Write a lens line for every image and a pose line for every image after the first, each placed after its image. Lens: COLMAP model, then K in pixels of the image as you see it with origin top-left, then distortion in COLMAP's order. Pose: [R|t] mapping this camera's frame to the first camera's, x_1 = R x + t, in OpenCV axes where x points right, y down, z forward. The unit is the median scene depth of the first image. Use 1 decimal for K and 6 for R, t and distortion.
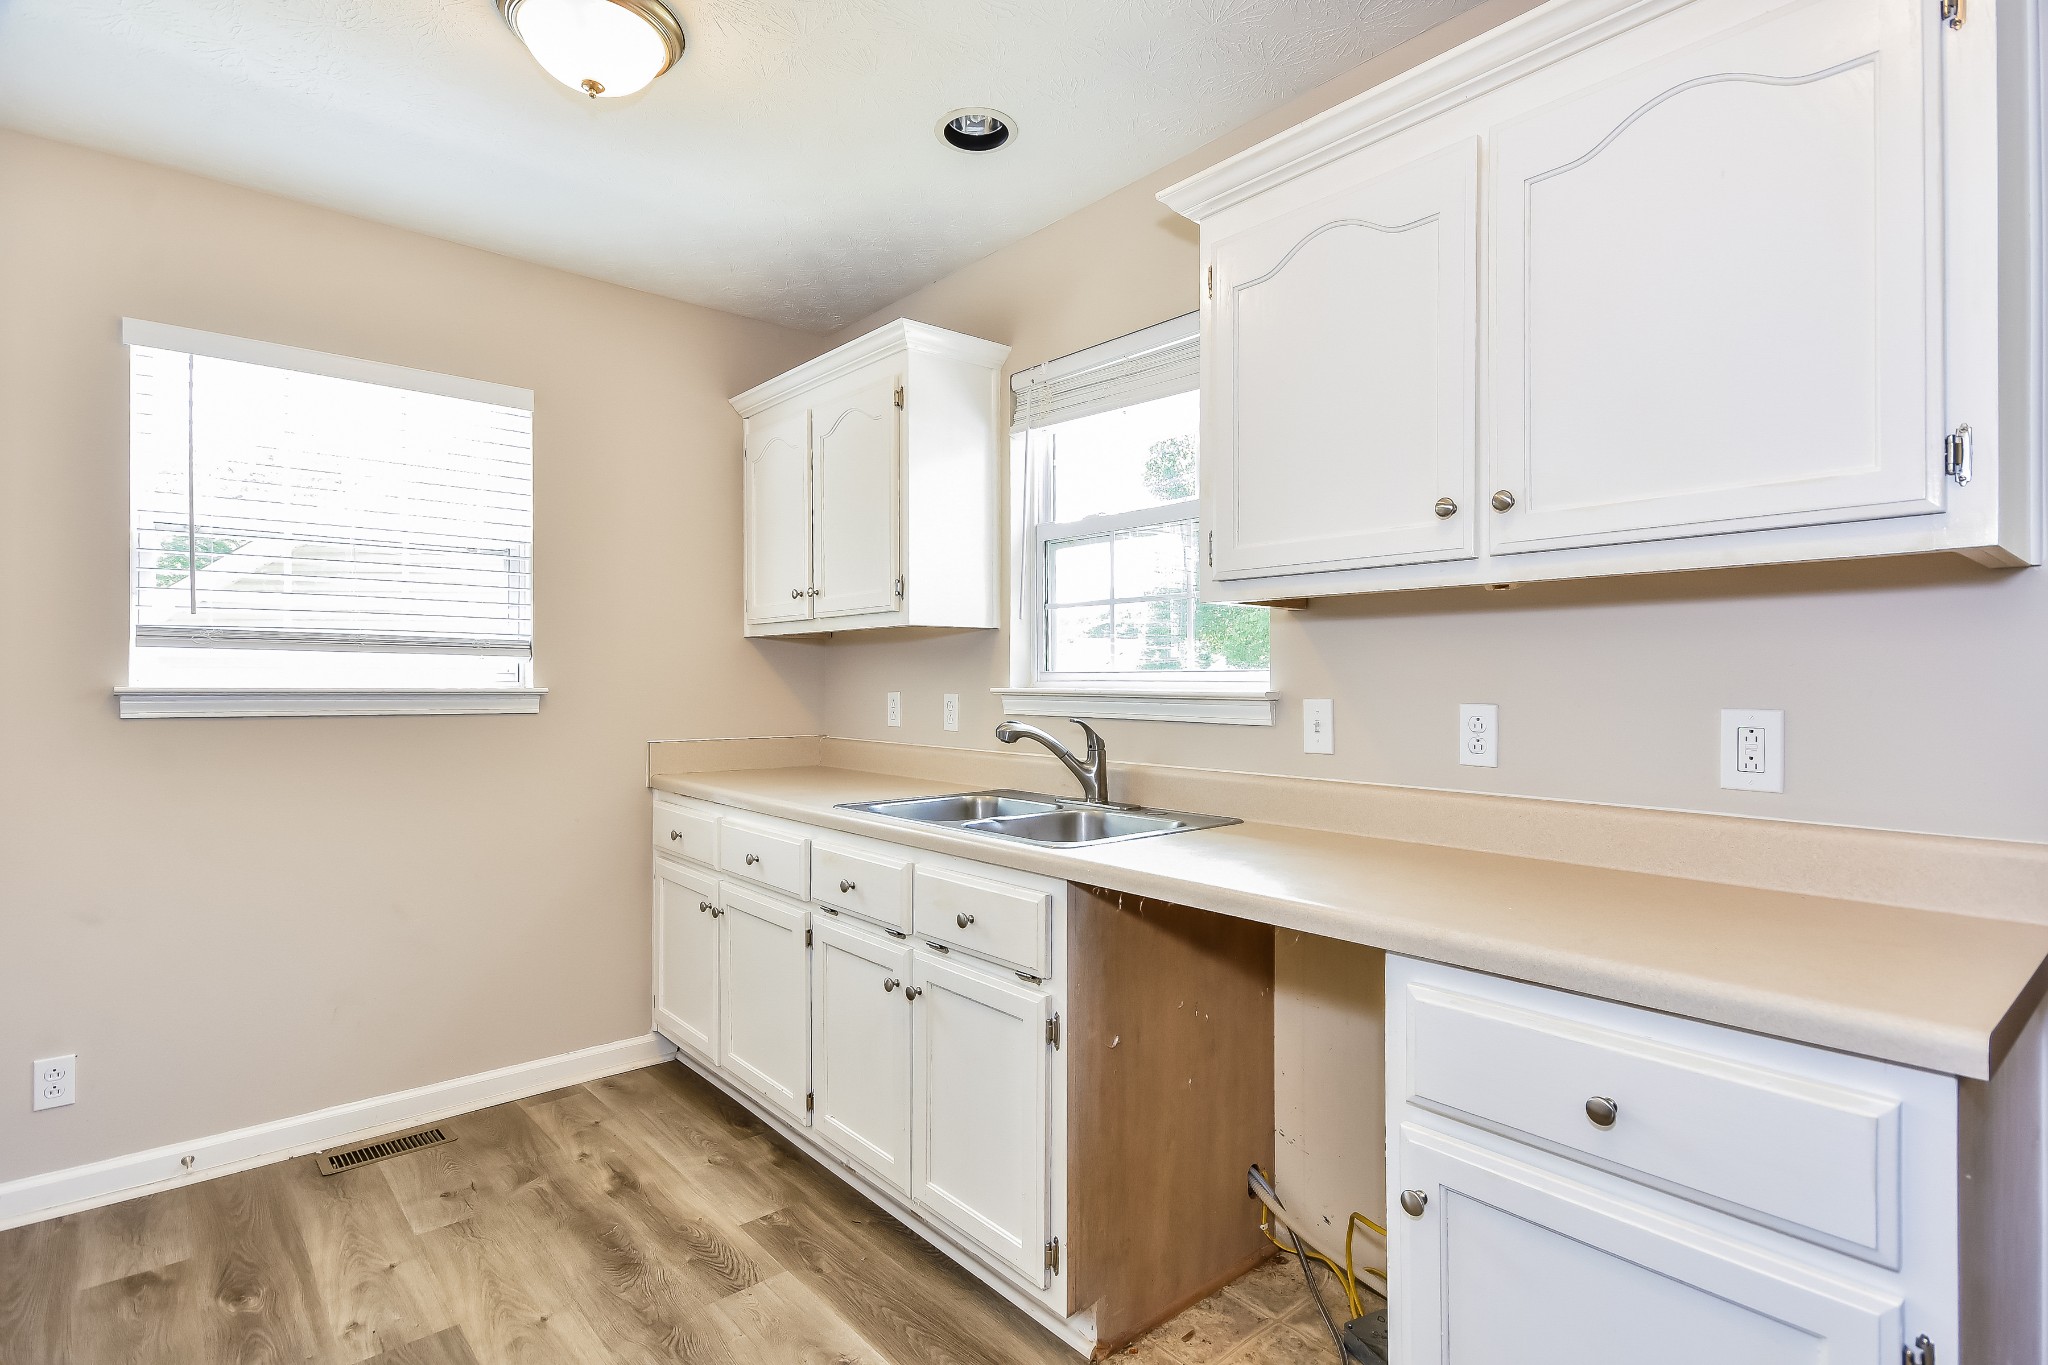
lens RADIAL K [[978.1, 0, 1024.0], [0, 978.1, 682.5], [0, 0, 1]] dist [-0.071601, 0.000004]
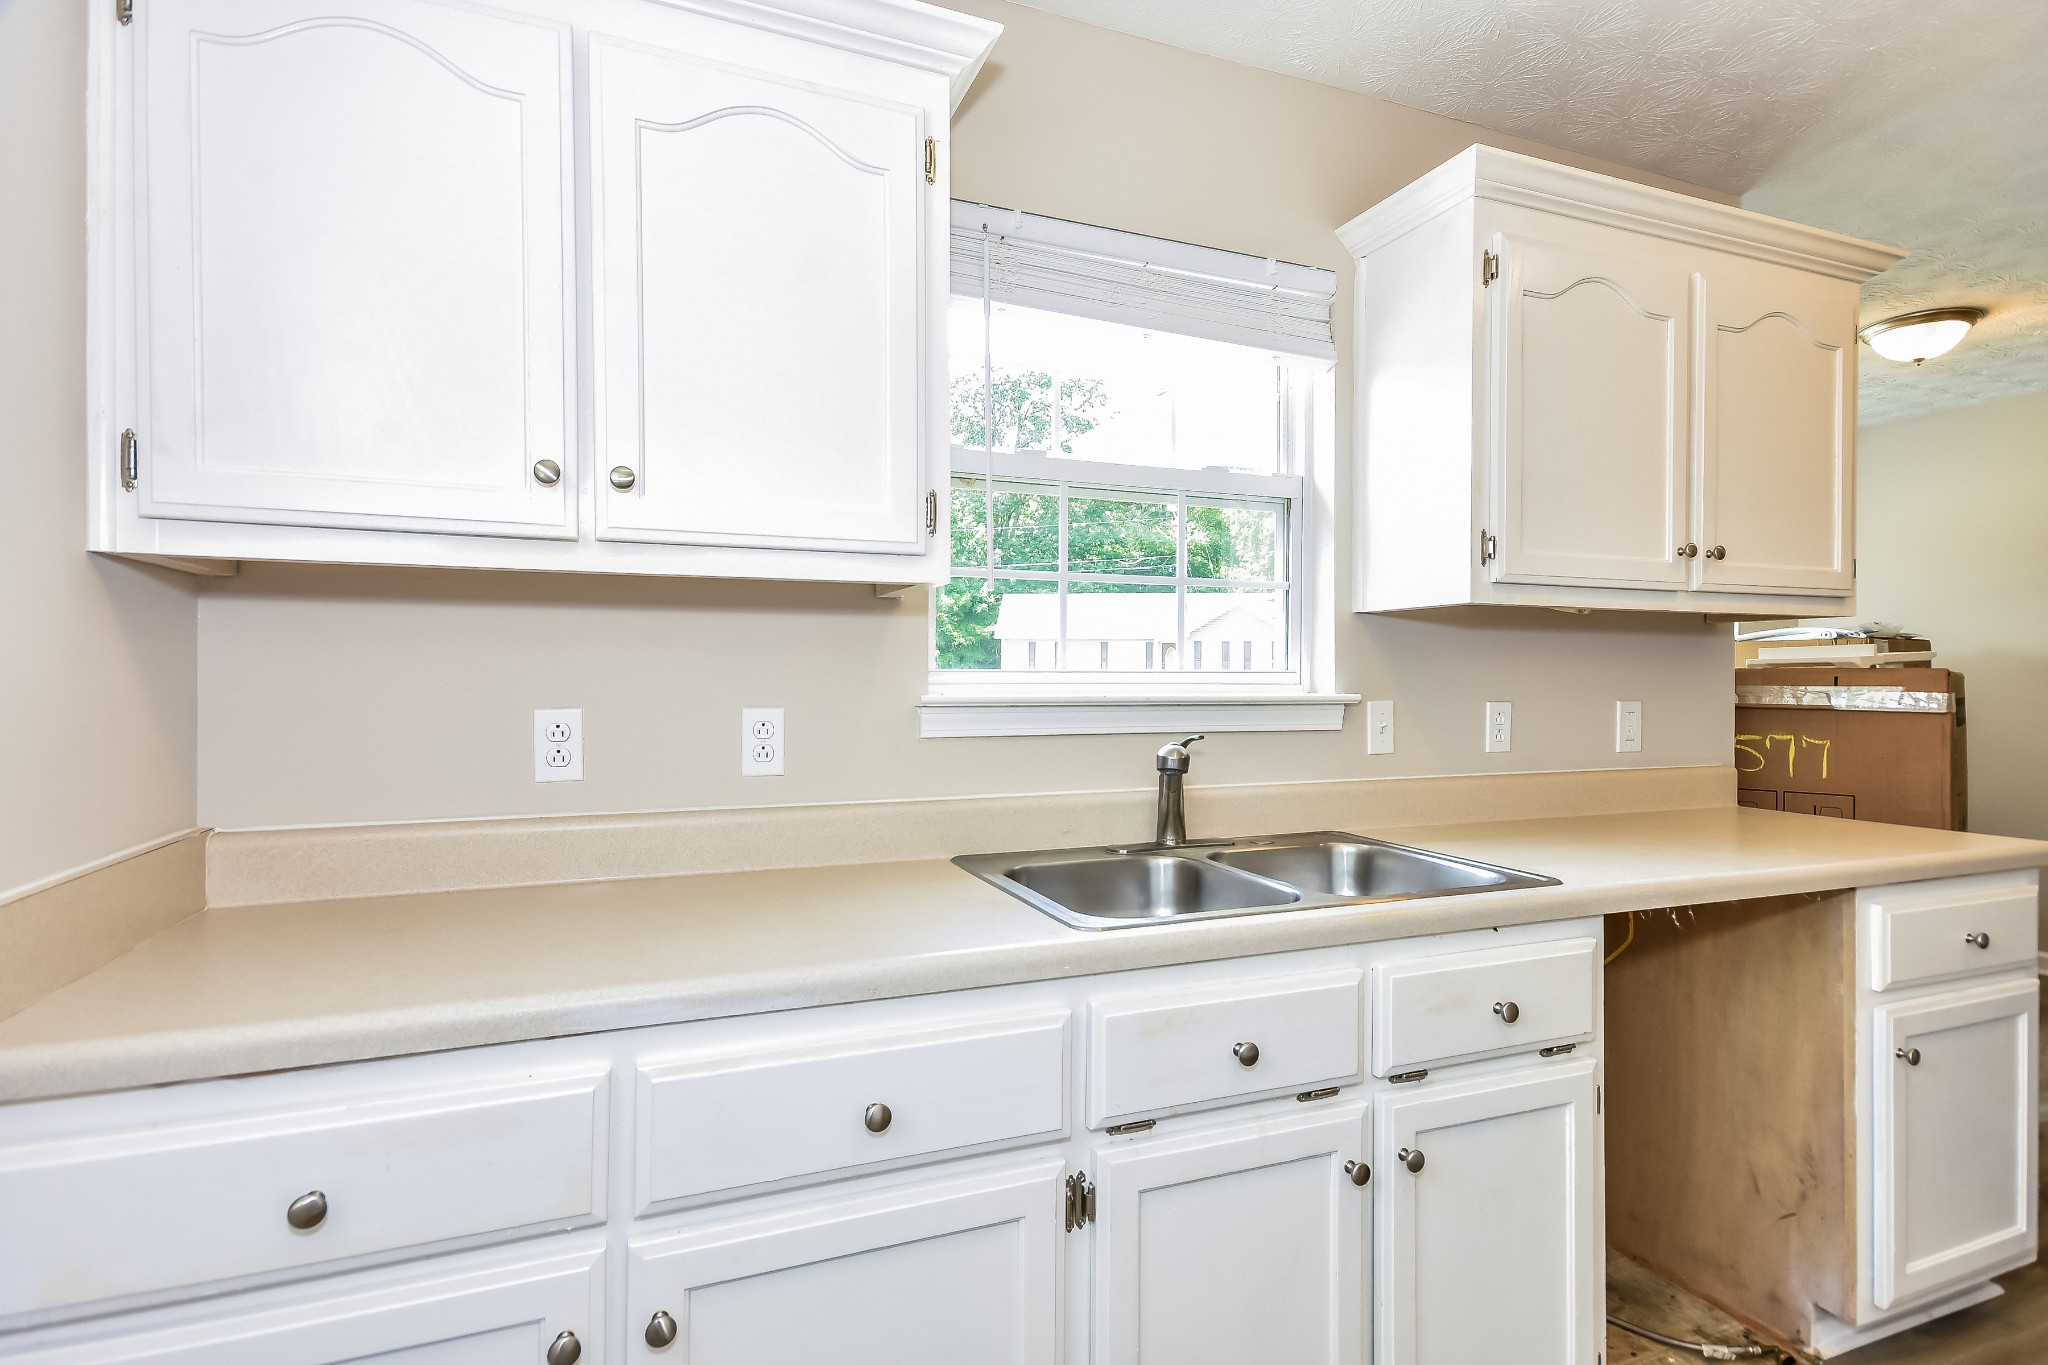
lens RADIAL K [[1043.5, 0, 1024.5], [0, 1043.5, 668.1], [0, 0, 1]] dist [0.004067, 0.001164]
pose [[0.337891, 0.011447, 0.941116, -0.562822], [0.001010, 0.999921, -0.012525, -0.003005], [-0.941185, 0.005183, 0.337853, 0.648111]]
